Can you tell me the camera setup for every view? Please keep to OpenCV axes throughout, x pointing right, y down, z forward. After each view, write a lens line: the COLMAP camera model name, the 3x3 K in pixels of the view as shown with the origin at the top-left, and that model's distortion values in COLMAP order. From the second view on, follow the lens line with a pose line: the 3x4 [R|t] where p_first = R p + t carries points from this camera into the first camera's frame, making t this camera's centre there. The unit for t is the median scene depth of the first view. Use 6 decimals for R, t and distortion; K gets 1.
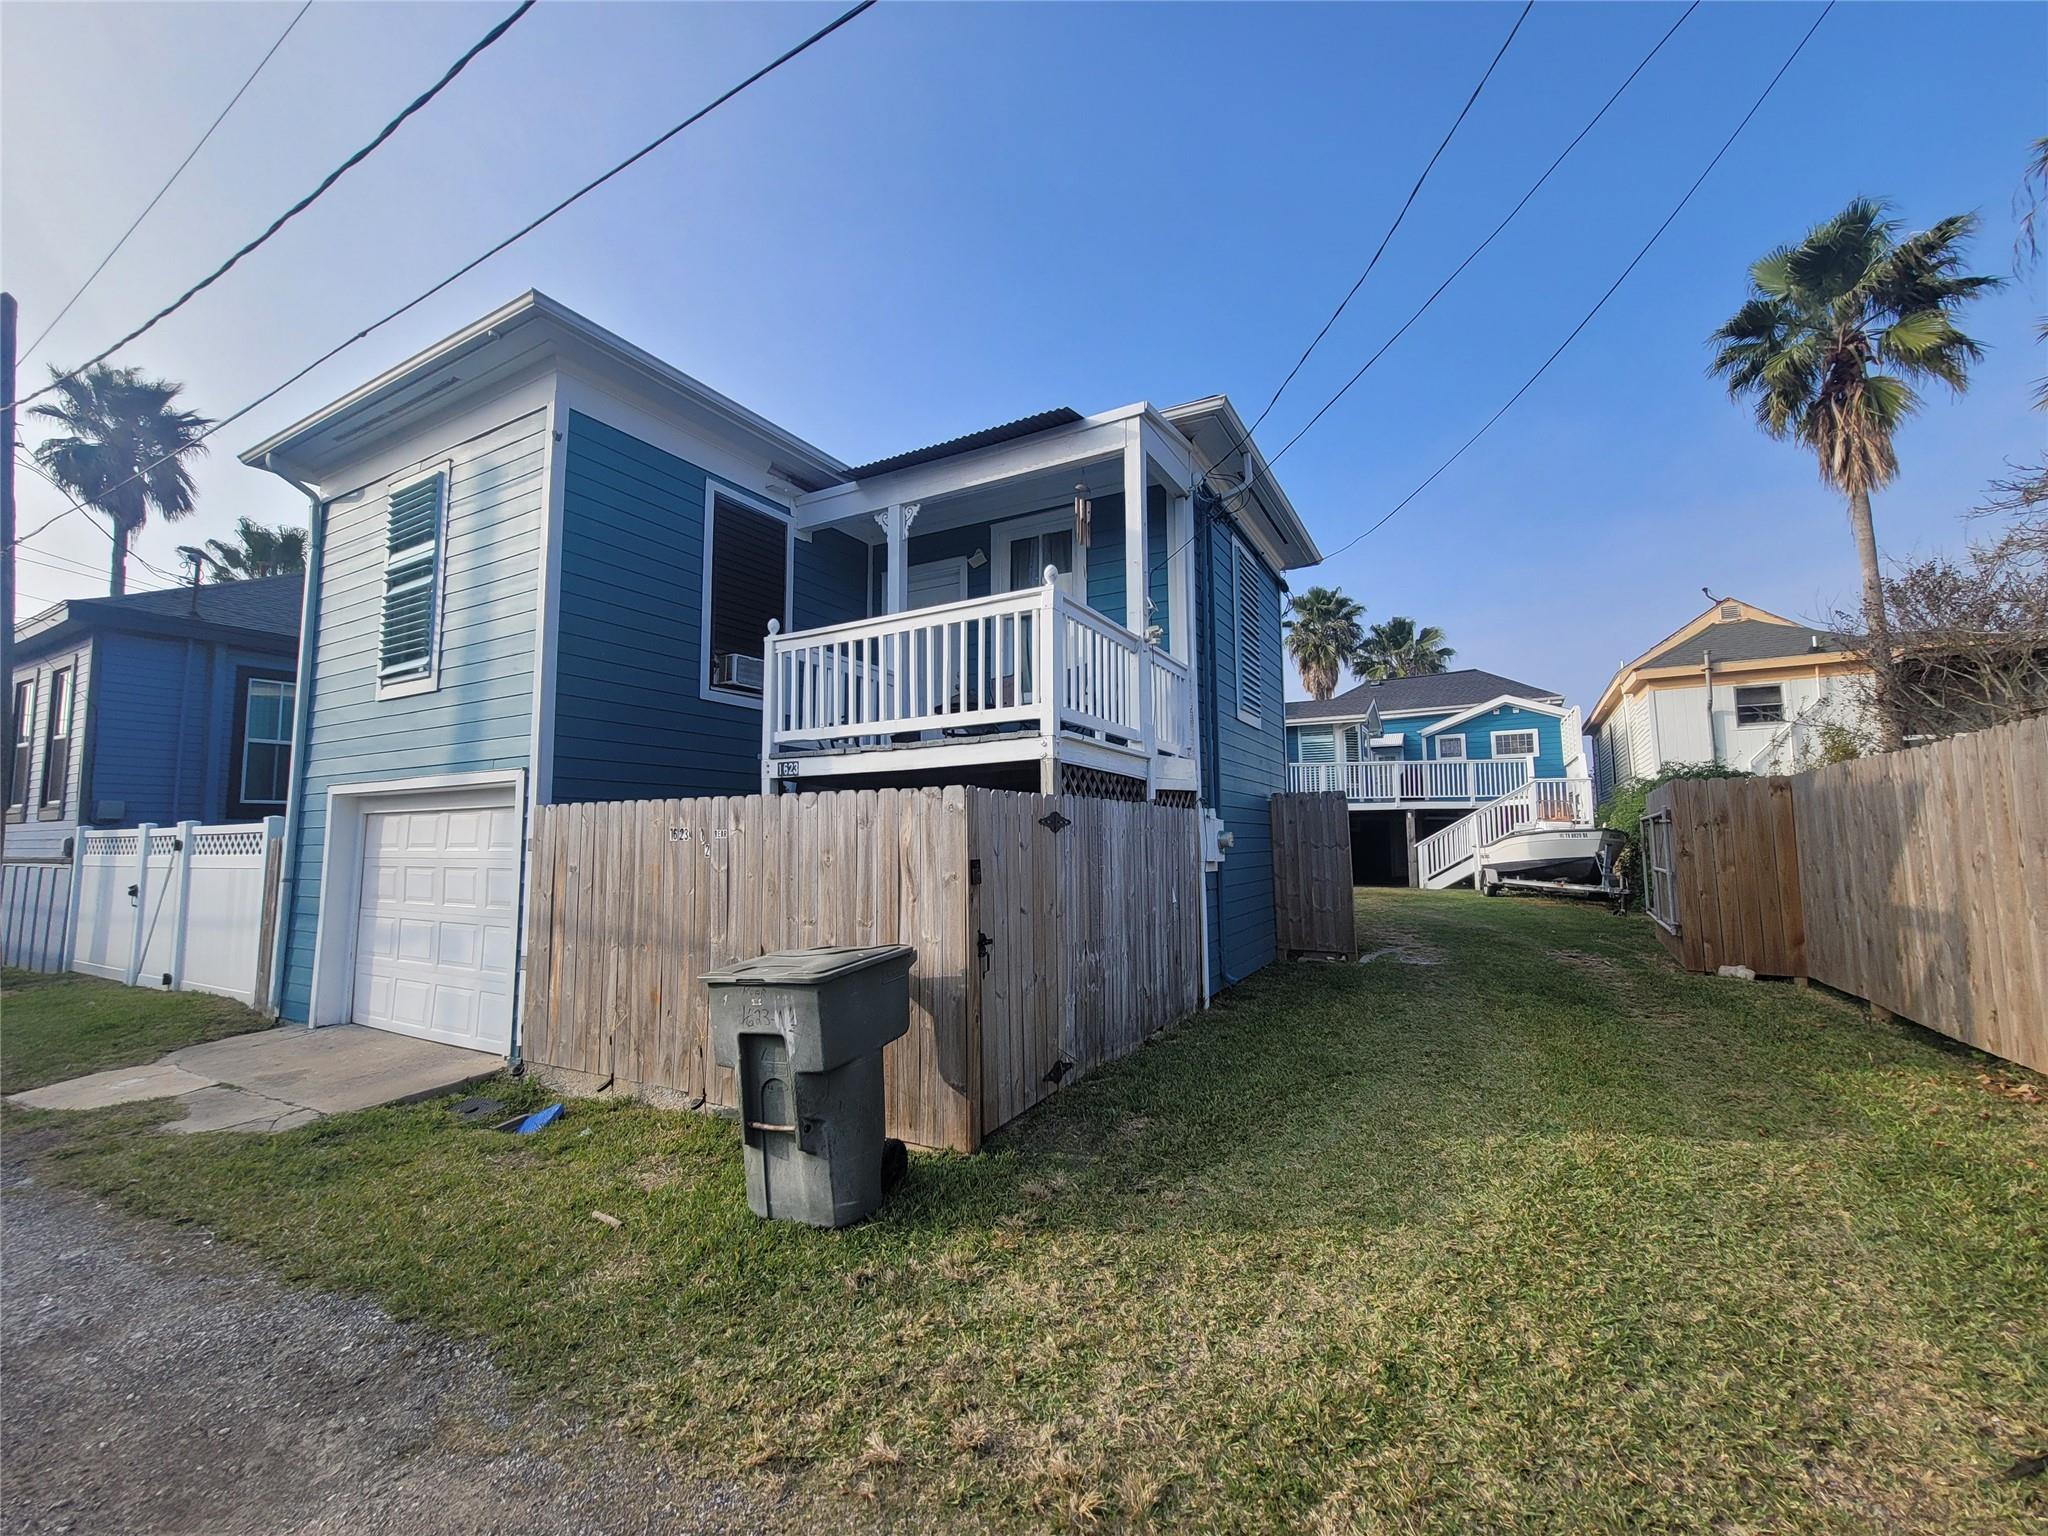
lens RADIAL K [[834.6, 0, 1020.9], [0, 834.6, 762.8], [0, 0, 1]] dist [-0.001077, -0.000022]
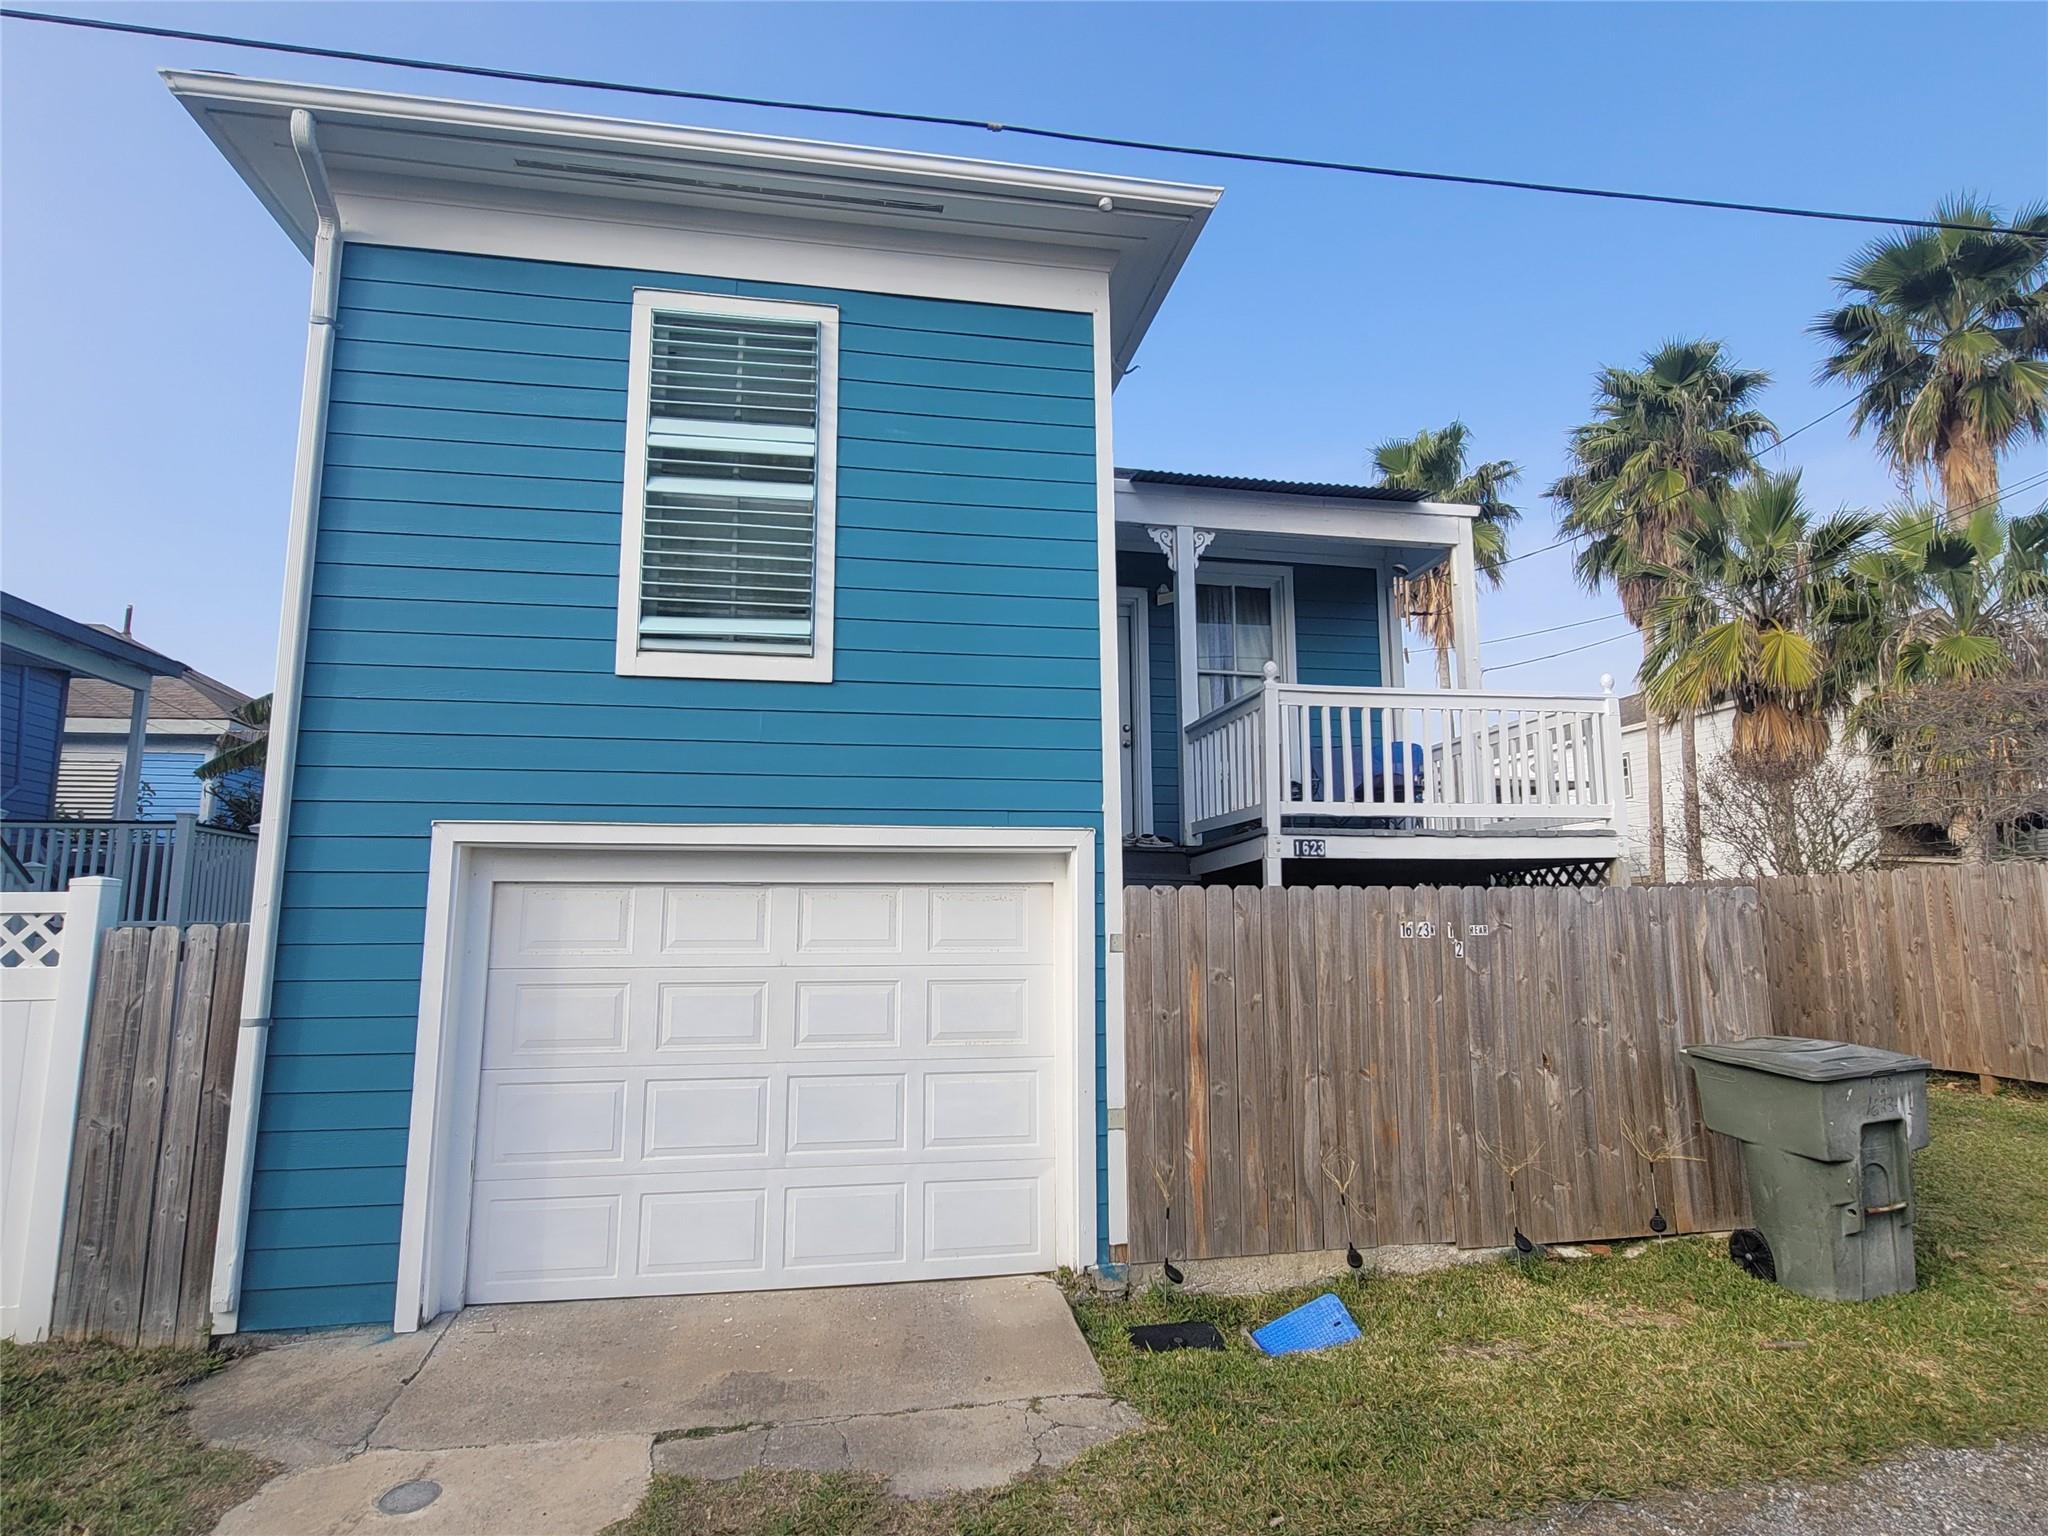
lens RADIAL K [[1082.2, 0, 1024.0], [0, 1082.2, 768.0], [0, 0, 1]] dist [-0.003574, -0.001172]
pose [[0.774016, 0.094208, 0.626119, -1.231328], [-0.063047, 0.995422, -0.071836, 0.023991], [-0.630020, 0.016128, 0.776412, 0.359413]]
